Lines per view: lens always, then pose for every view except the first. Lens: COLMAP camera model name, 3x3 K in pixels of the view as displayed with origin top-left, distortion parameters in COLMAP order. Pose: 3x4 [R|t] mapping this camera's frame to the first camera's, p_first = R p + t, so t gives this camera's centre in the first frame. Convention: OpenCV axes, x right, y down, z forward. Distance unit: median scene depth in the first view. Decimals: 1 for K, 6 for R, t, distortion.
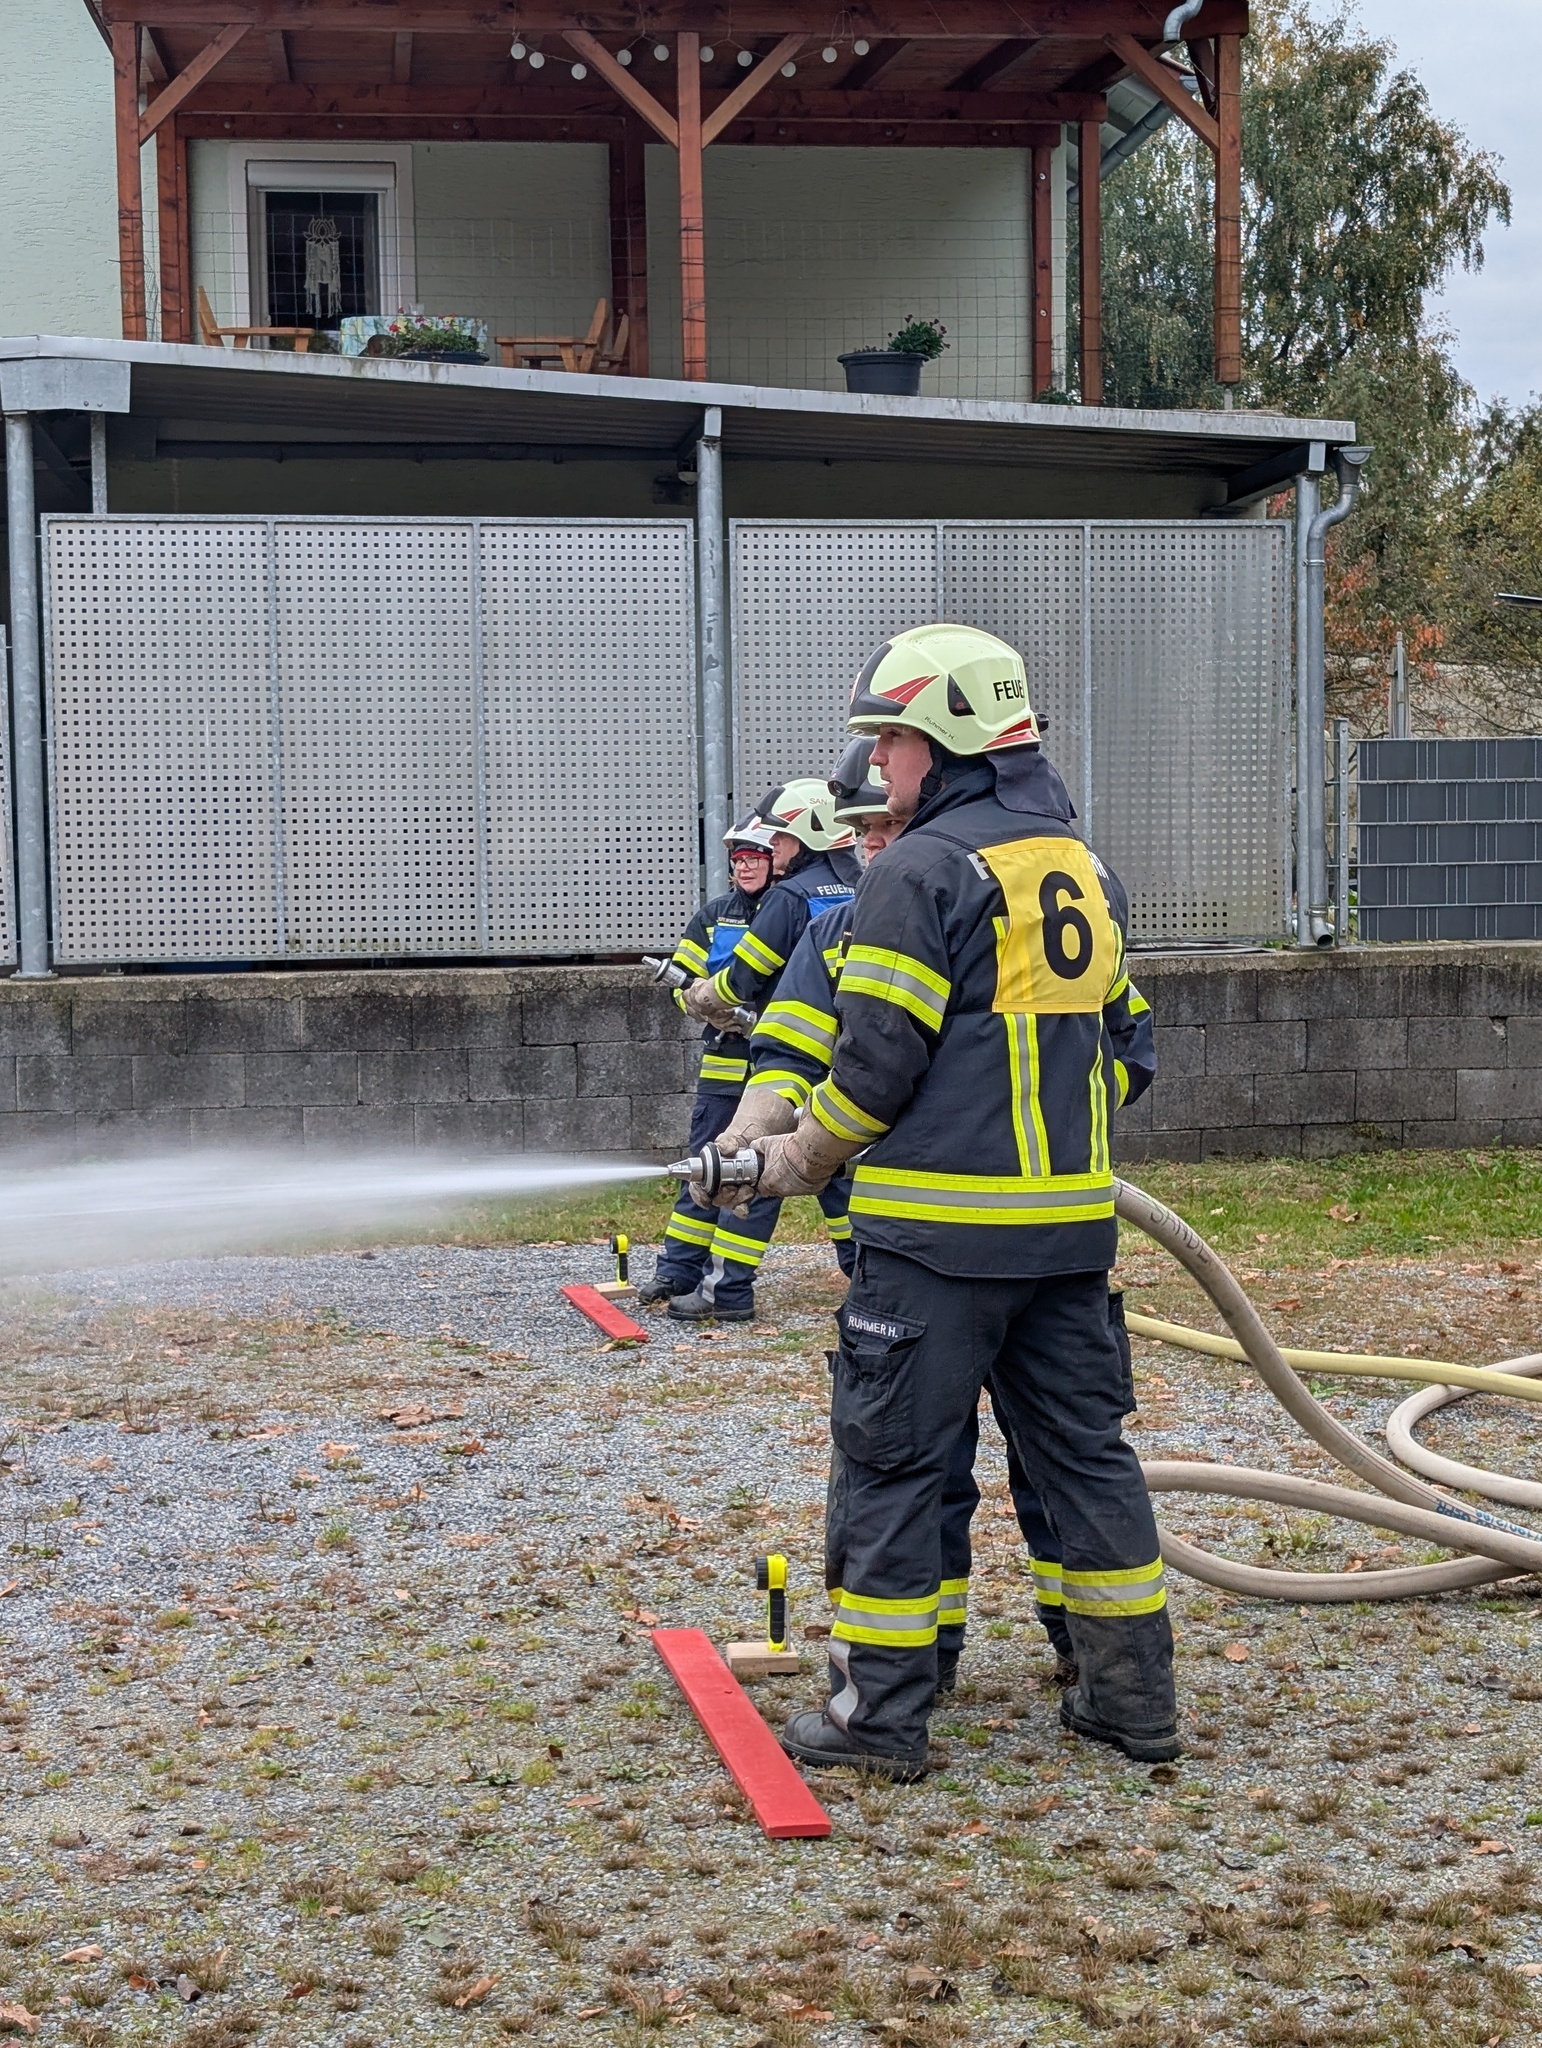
lens RADIAL K [[2686.1, 0, 909.6], [0, 2686.1, 1030.9], [0, 0, 1]] dist [0.243389, -0.975046]
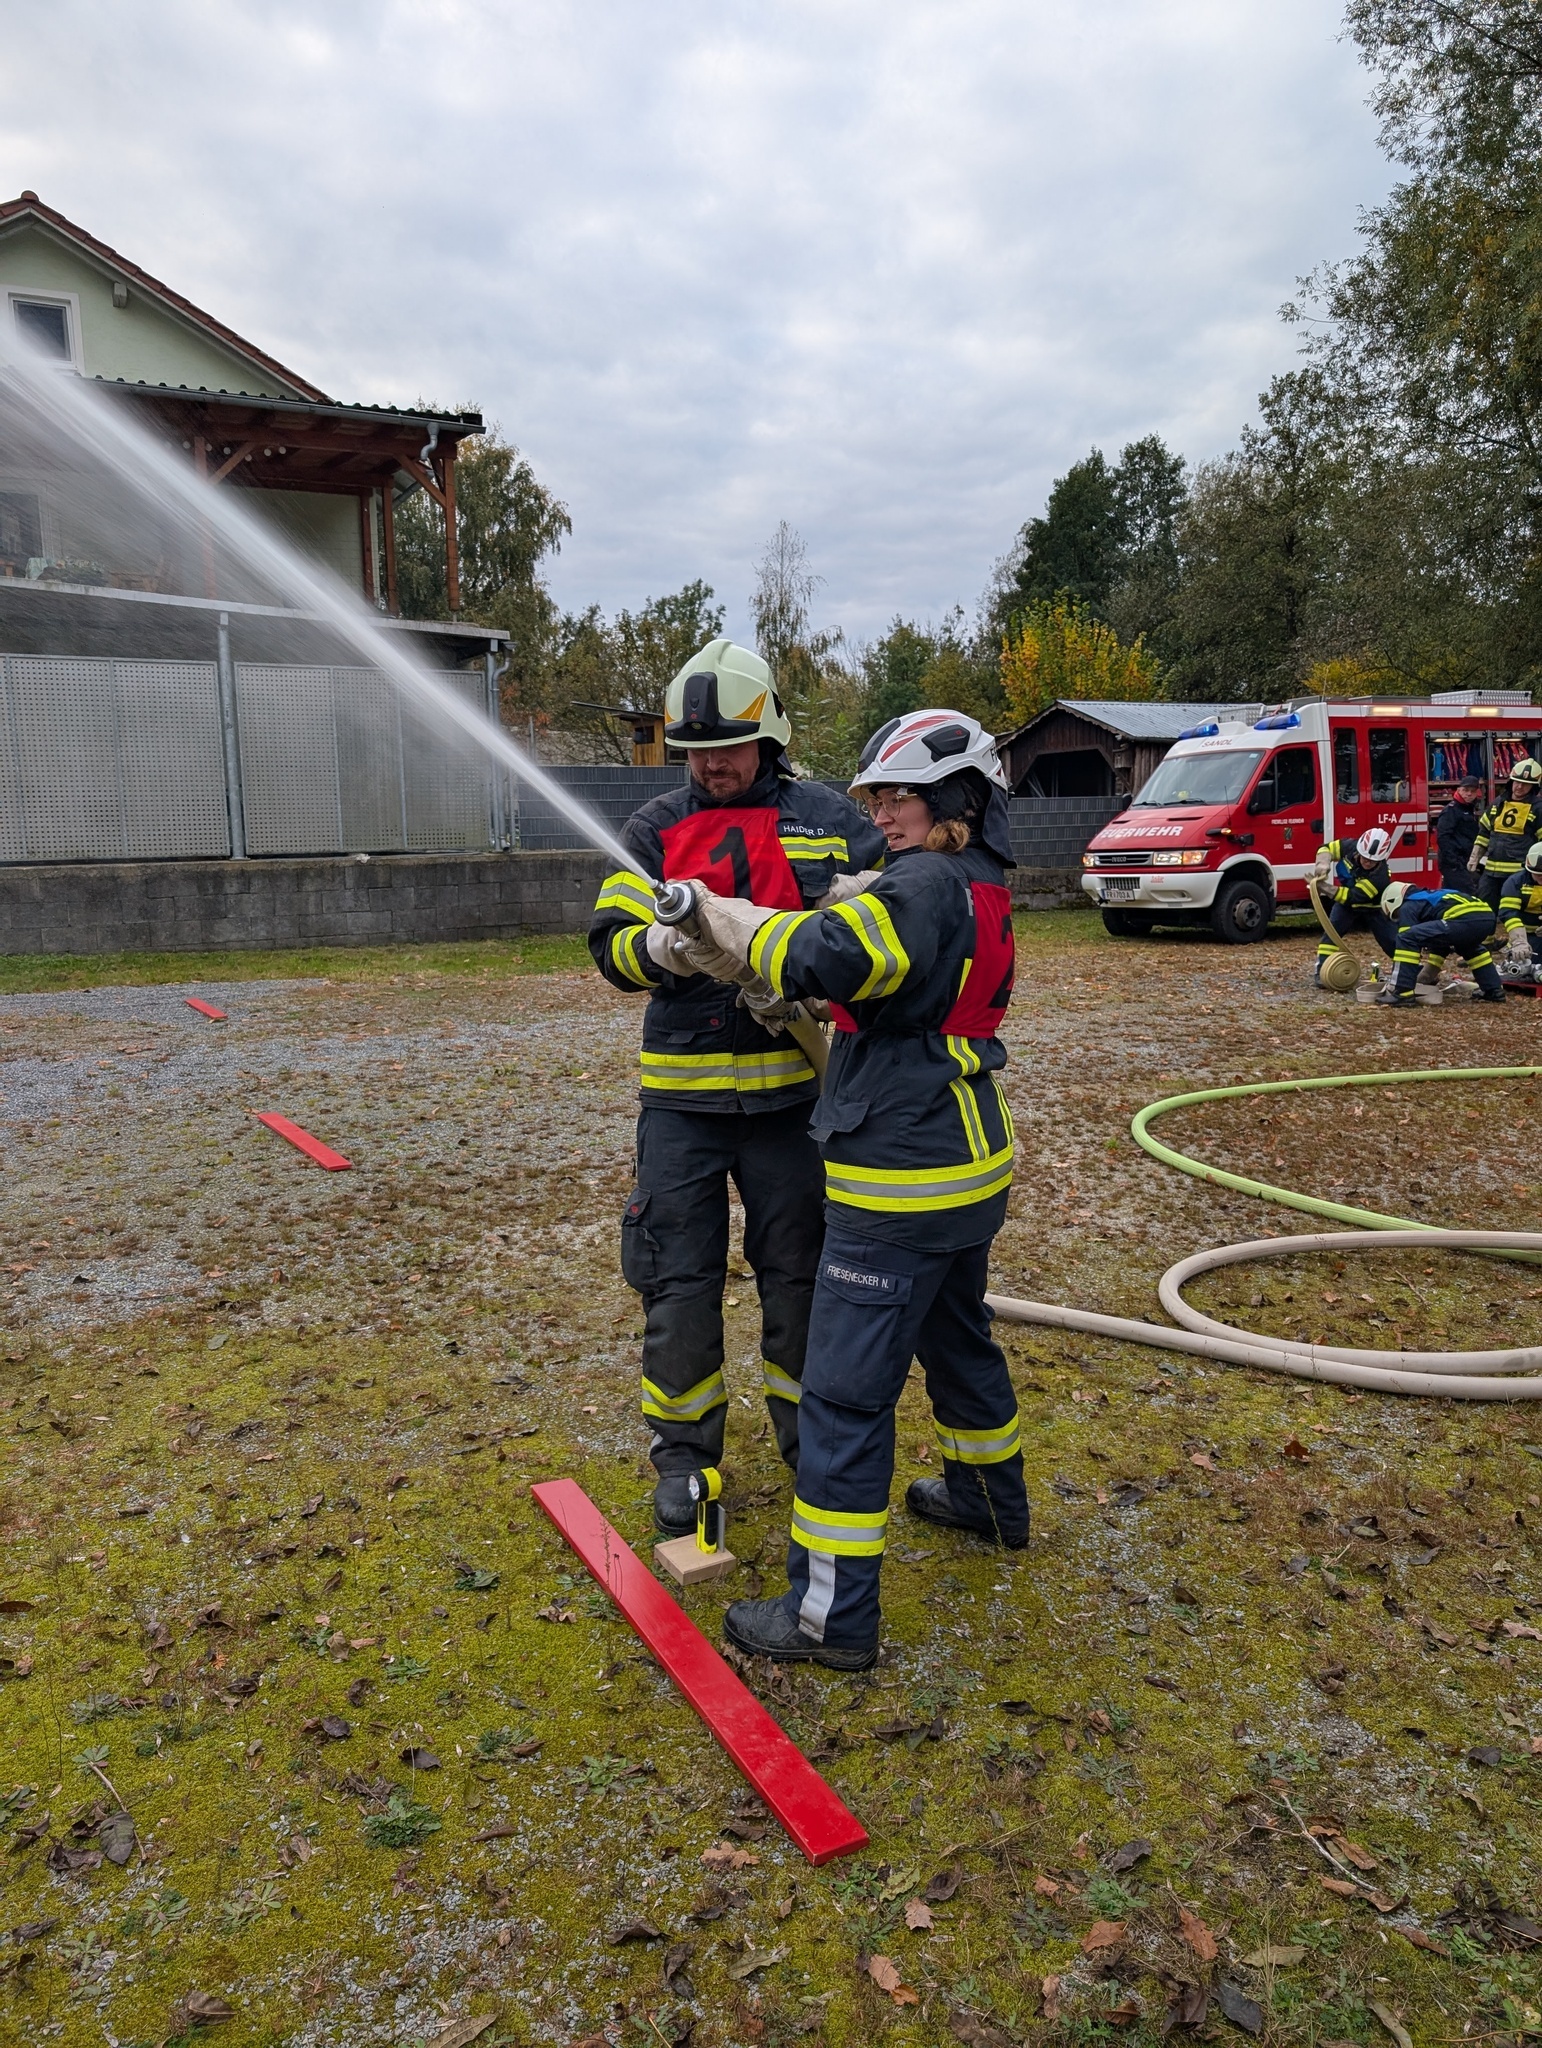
lens RADIAL K [[1267.3, 0, 735.5], [0, 1267.3, 1021.7], [0, 0, 1]] dist [-0.003116, -0.002161]
pose [[0.944767, -0.052414, 0.323523, -0.038788], [0.020656, 0.994689, 0.100828, 0.015207], [-0.327090, -0.088576, 0.940833, -0.209745]]
